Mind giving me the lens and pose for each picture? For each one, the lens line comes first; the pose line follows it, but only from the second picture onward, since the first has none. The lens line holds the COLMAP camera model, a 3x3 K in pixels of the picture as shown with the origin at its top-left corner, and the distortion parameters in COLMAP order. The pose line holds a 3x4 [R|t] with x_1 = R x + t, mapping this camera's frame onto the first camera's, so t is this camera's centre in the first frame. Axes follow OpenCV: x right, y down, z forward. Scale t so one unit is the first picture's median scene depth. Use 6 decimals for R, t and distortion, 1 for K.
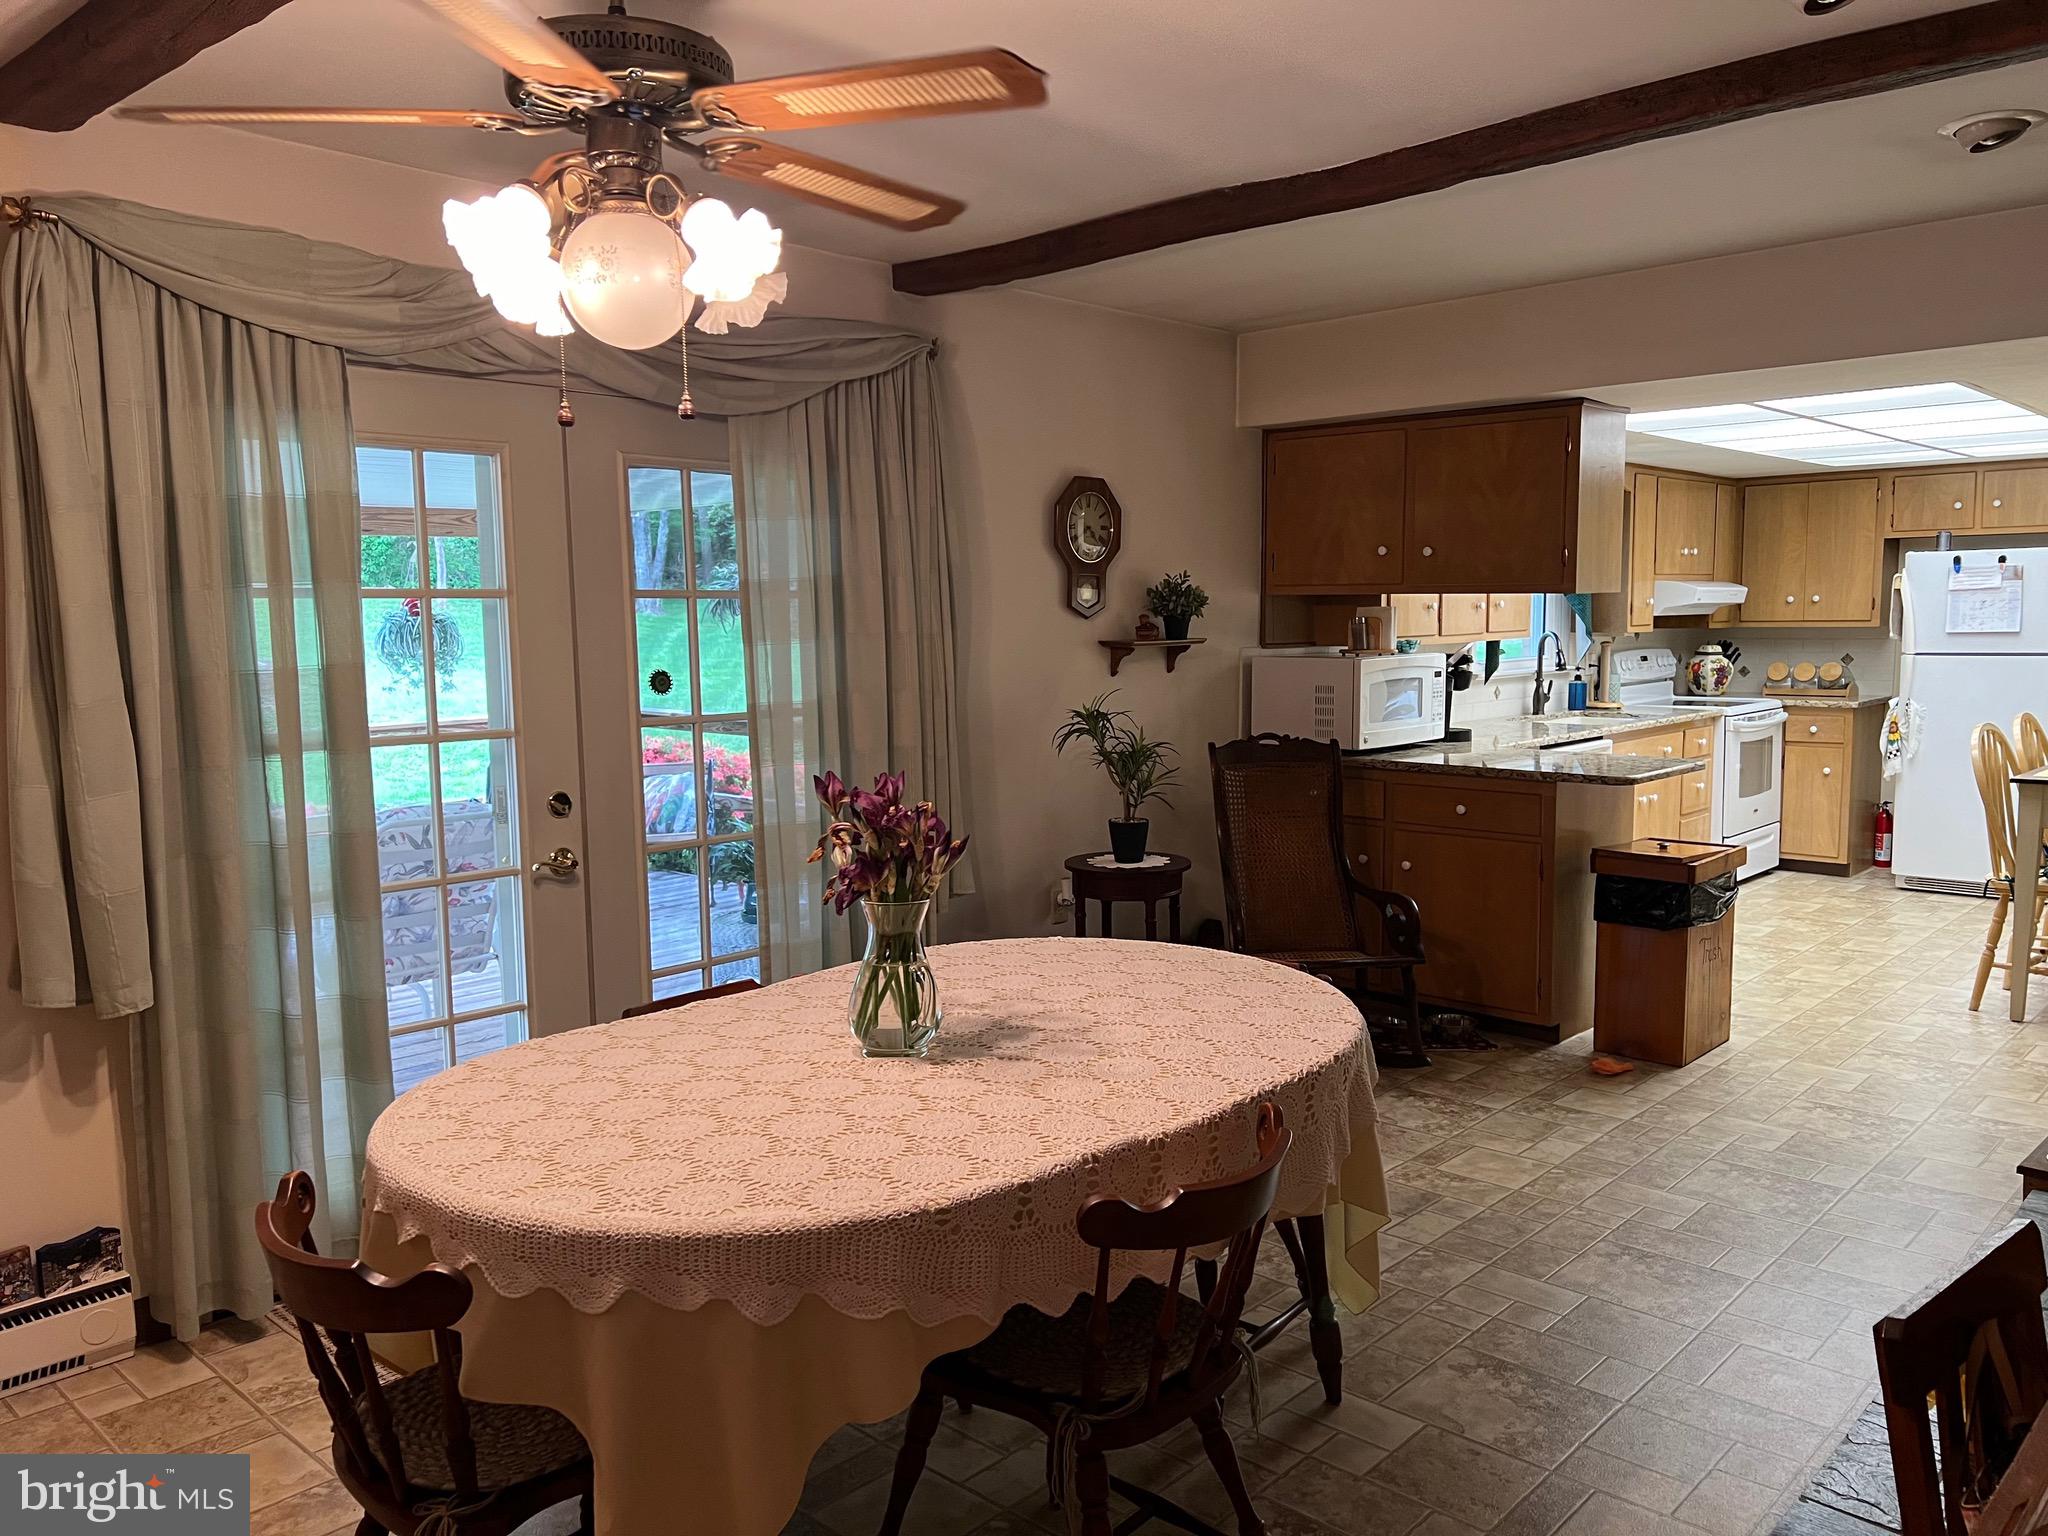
lens RADIAL K [[1535.4, 0, 1062.6], [0, 1535.4, 772.8], [0, 0, 1]] dist [0.070915, -0.077173]
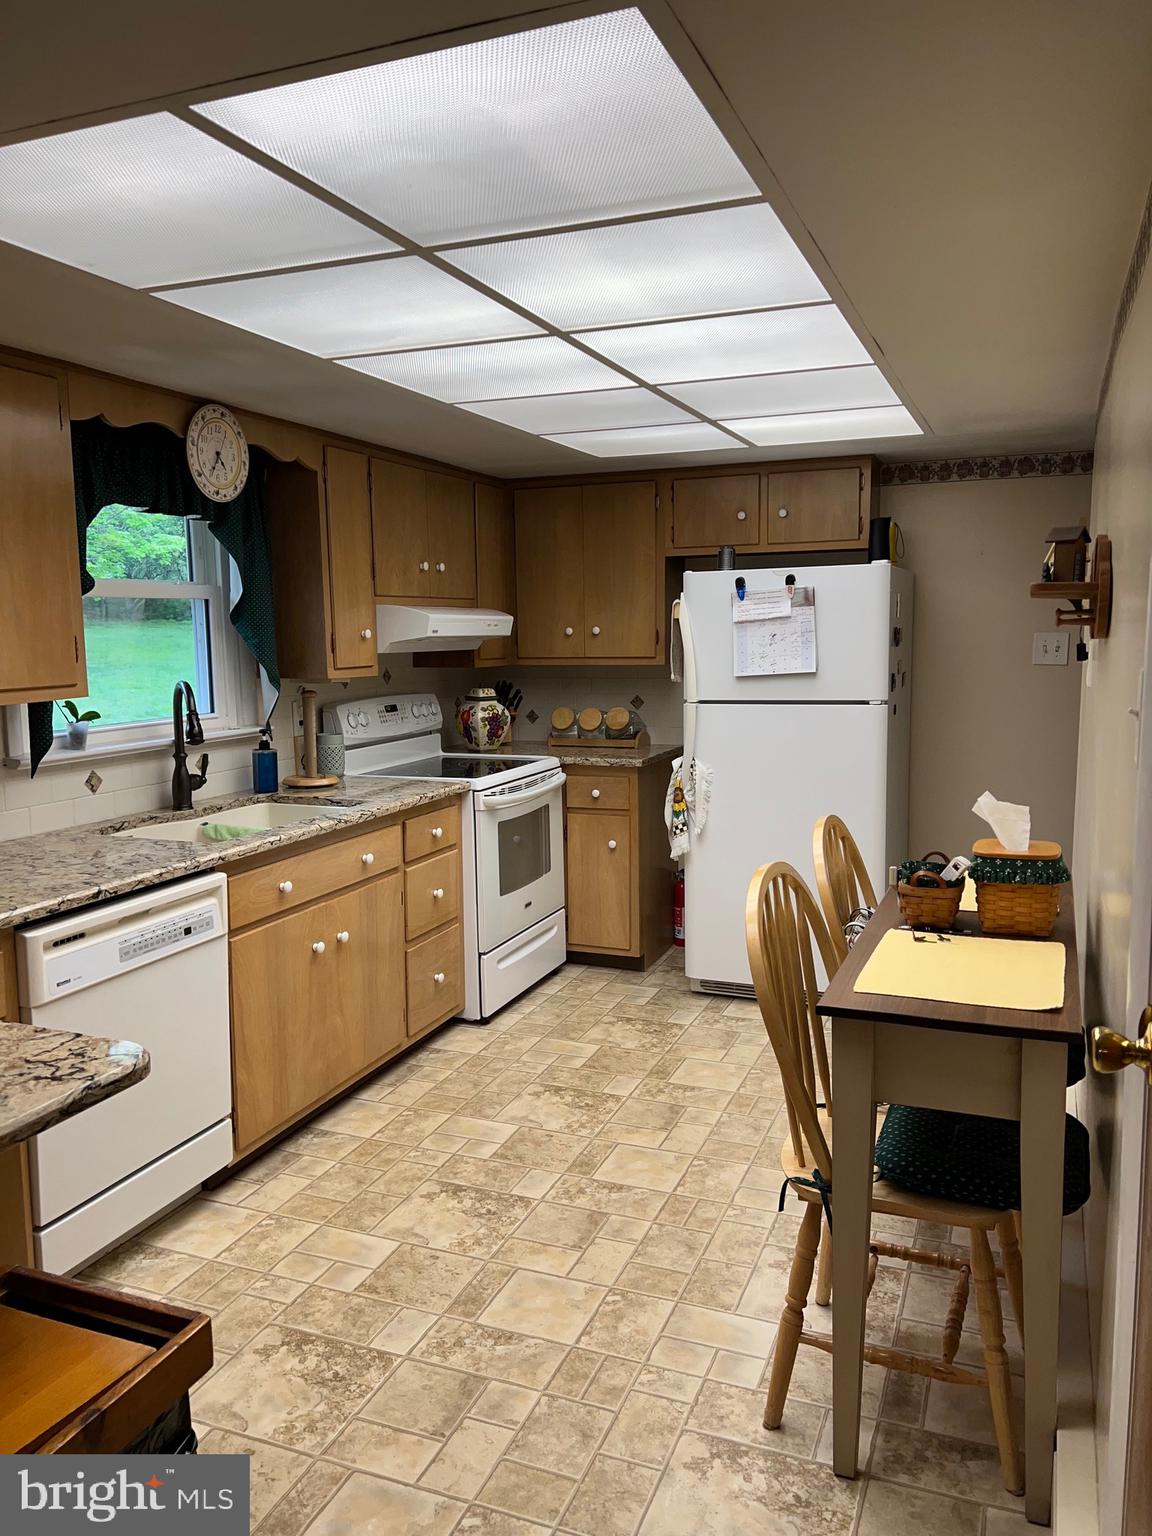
lens RADIAL K [[1151.5, 0, 571.6], [0, 1151.5, 759.4], [0, 0, 1]] dist [0.070915, -0.077173]
pose [[0.940200, -0.039765, 0.338293, 0.282526], [0.039007, 0.999198, 0.009041, -0.053587], [-0.338381, 0.004696, 0.940997, 0.464018]]
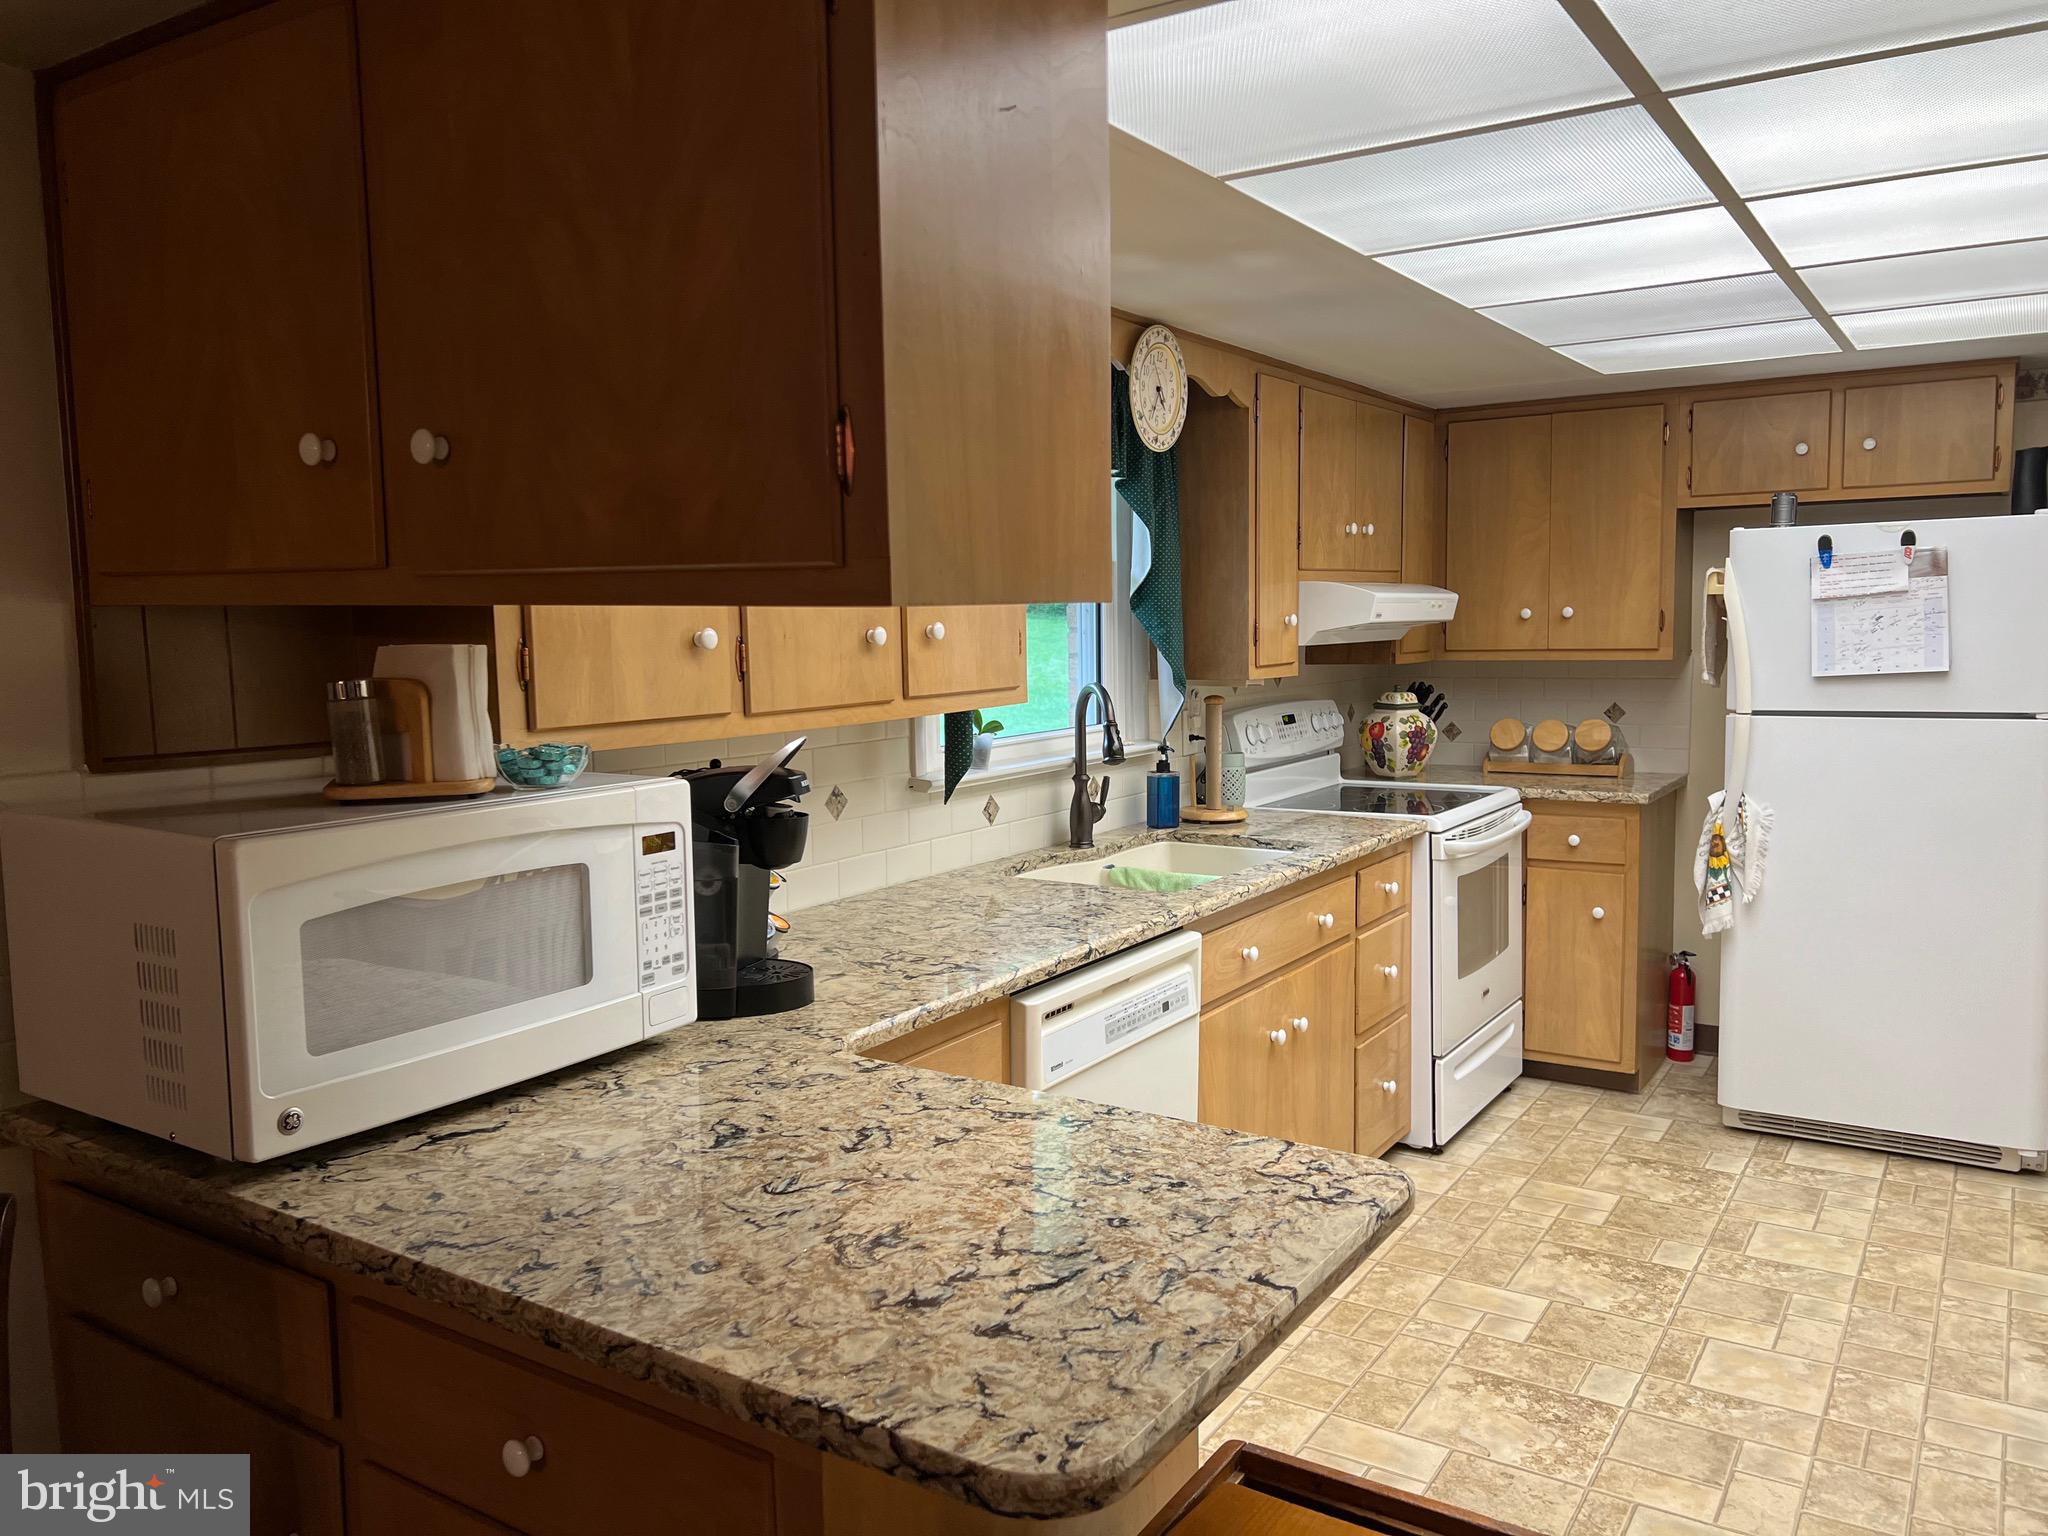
lens RADIAL K [[1535.4, 0, 1014.1], [0, 1535.4, 753.6], [0, 0, 1]] dist [0.070915, -0.077173]
pose [[0.988194, -0.019595, 0.151950, 0.200622], [0.022699, 0.999567, -0.018716, -0.056130], [-0.151518, 0.021944, 0.988211, 0.484668]]
